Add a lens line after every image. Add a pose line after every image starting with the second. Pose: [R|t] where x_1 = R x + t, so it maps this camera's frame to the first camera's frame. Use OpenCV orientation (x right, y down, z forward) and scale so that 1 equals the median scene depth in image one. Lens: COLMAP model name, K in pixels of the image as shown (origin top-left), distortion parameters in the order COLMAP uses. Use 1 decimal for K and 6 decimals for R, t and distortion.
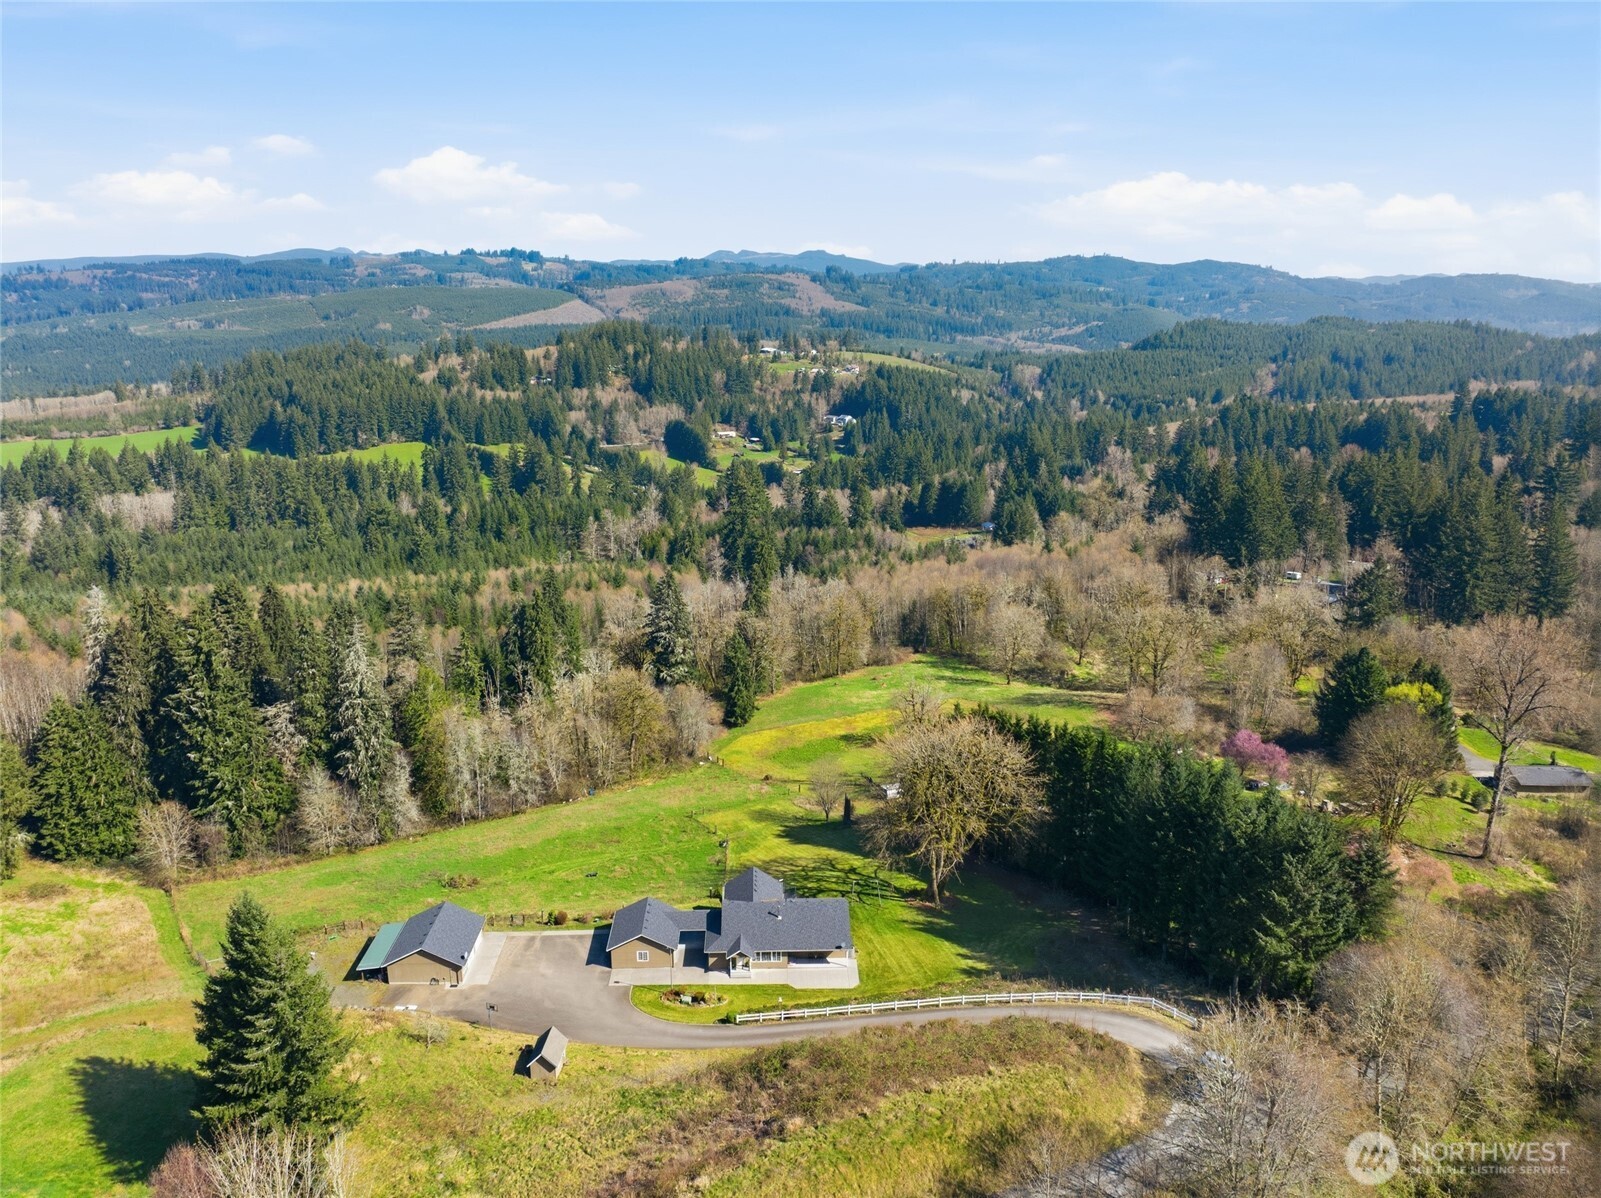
lens RADIAL K [[1130.5, 0, 815.1], [0, 1130.5, 594.9], [0, 0, 1]] dist [-0.037856, 0.004131]
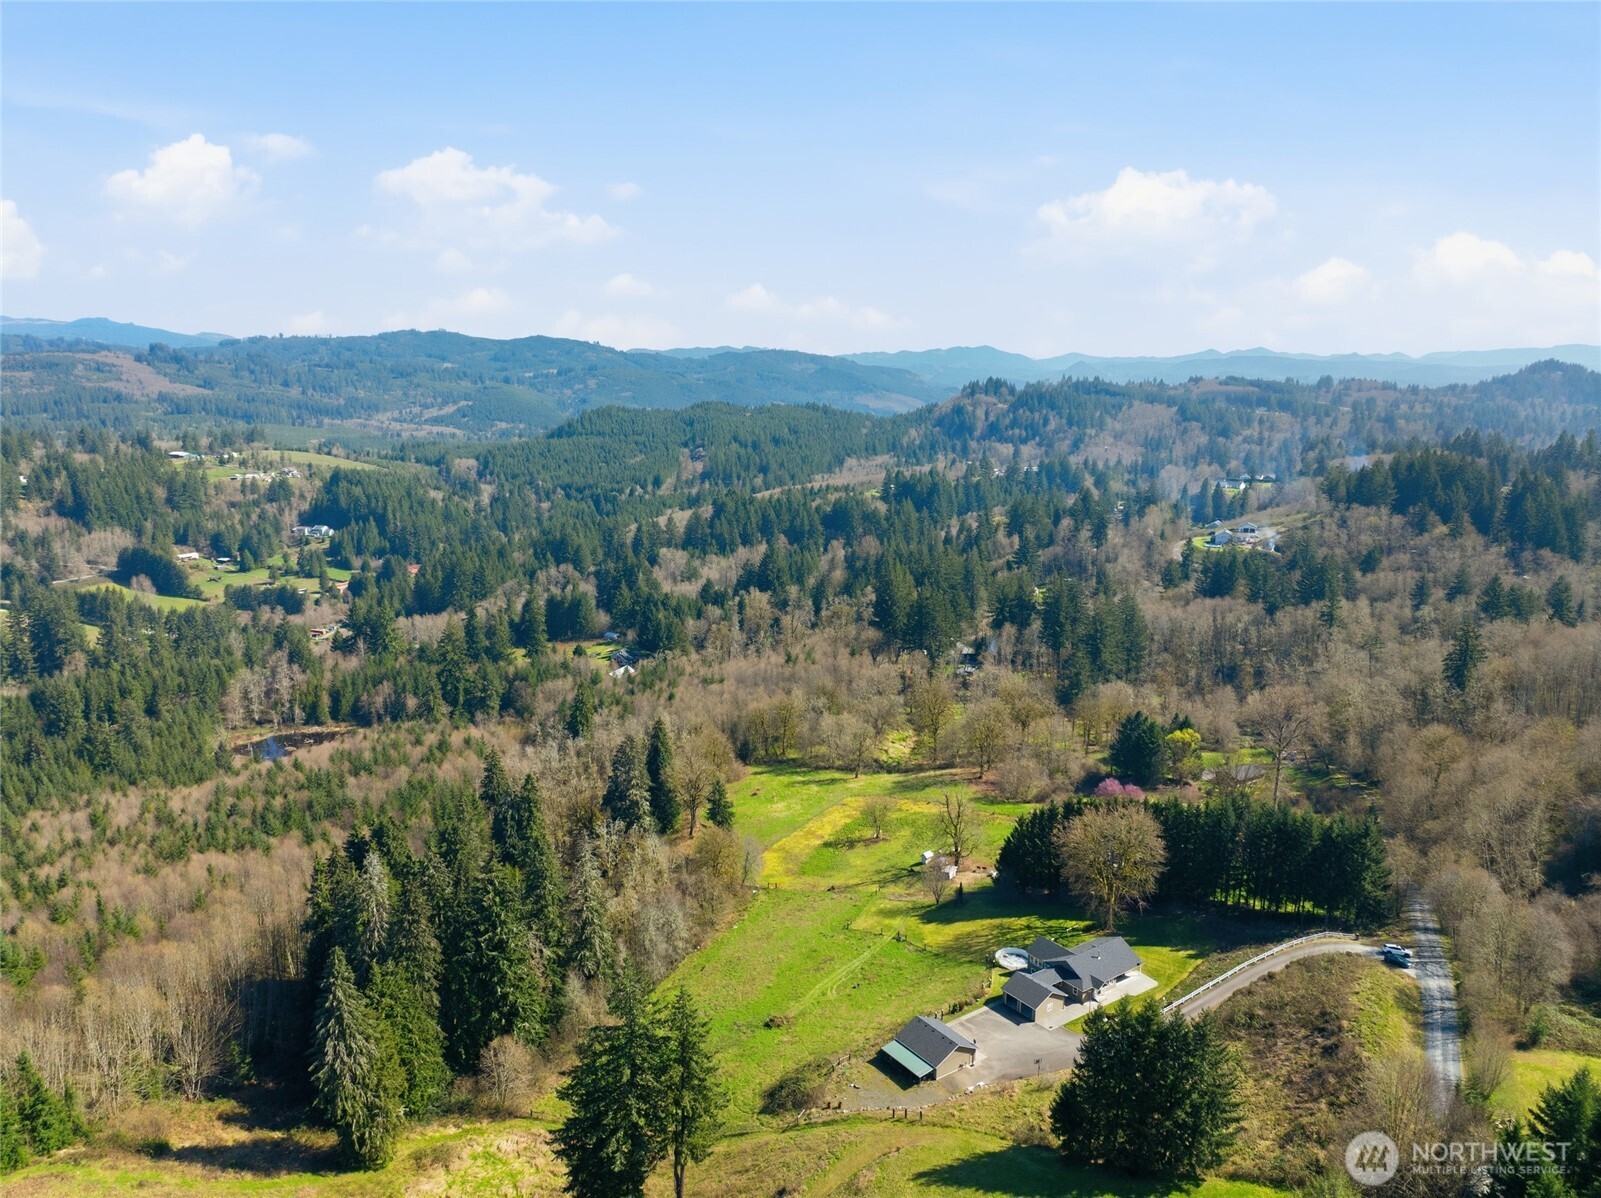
lens RADIAL K [[1130.5, 0, 811.2], [0, 1130.5, 597.9], [0, 0, 1]] dist [-0.037856, 0.004131]
pose [[0.838203, -0.103554, 0.535436, -0.097218], [0.132413, 0.991072, -0.015612, -0.019831], [-0.529039, 0.083985, 0.844432, -0.011885]]
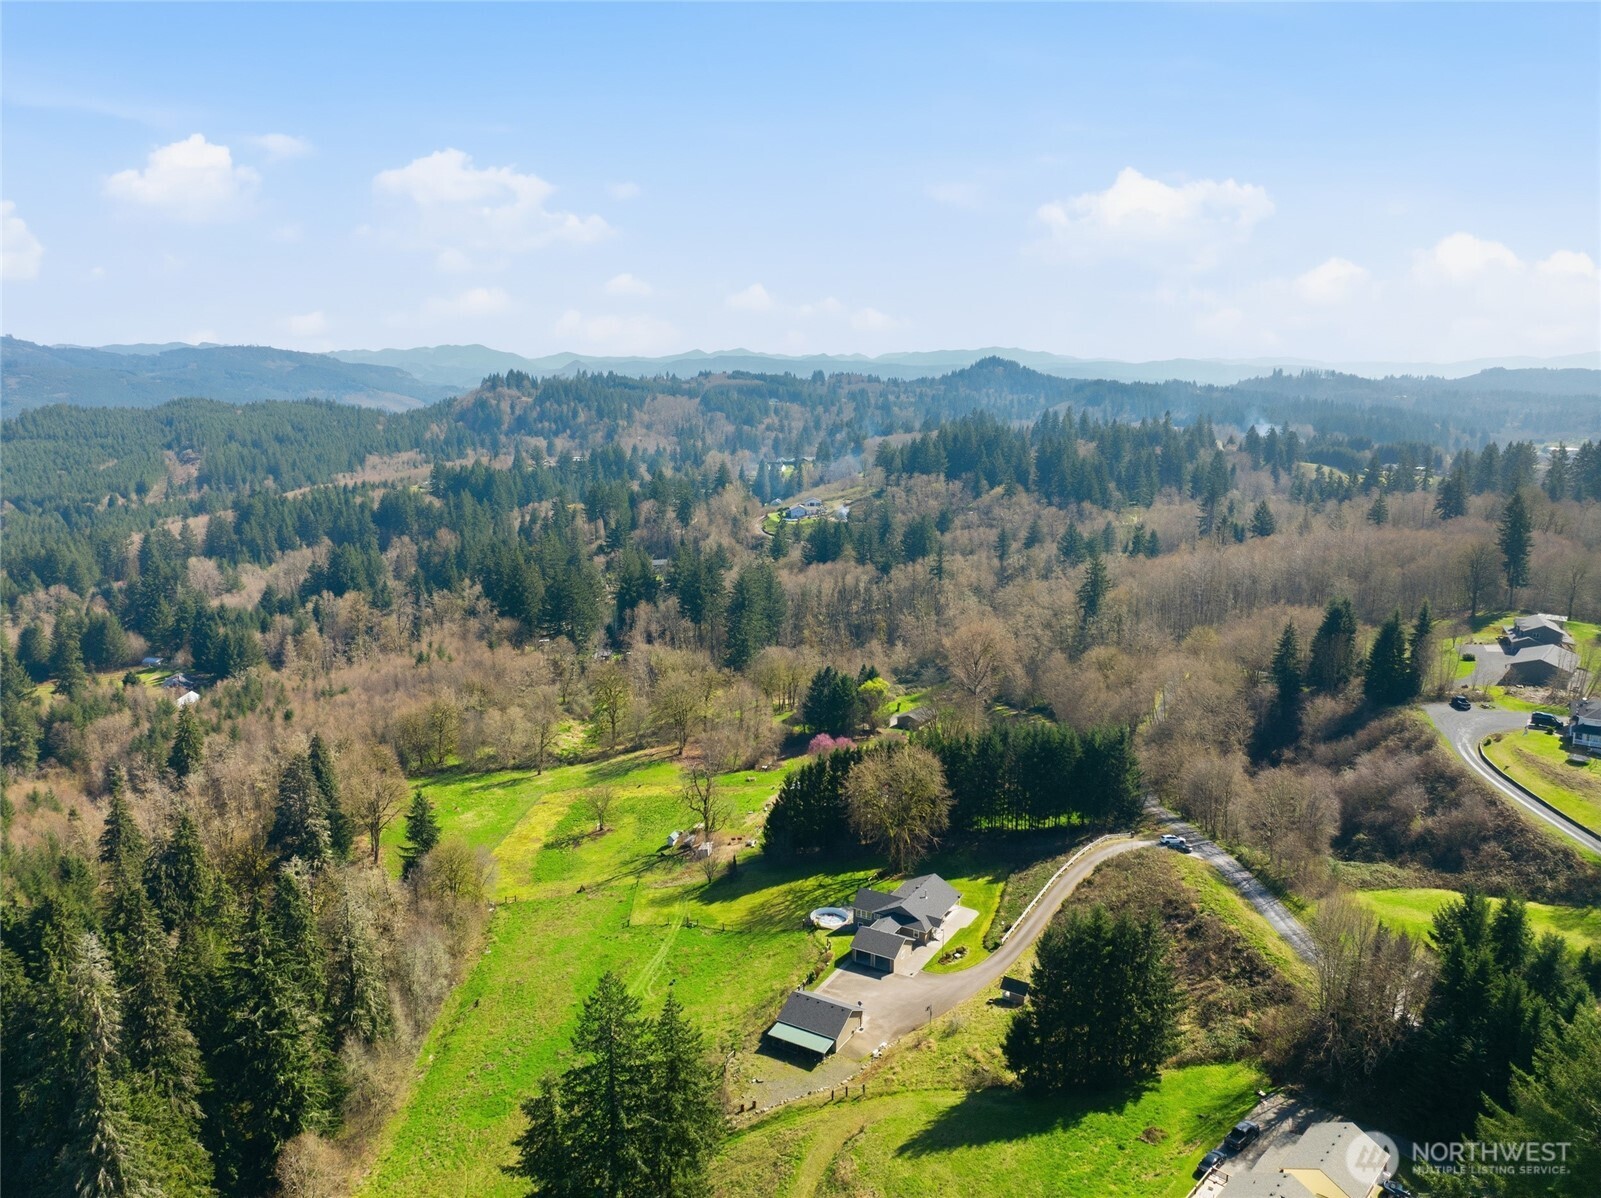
lens RADIAL K [[1130.5, 0, 812.8], [0, 1130.5, 605.8], [0, 0, 1]] dist [-0.037856, 0.004131]
pose [[0.528642, -0.165170, 0.832620, -0.112468], [0.204004, 0.976859, 0.064258, -0.019526], [-0.823966, 0.135888, 0.550104, 0.019756]]
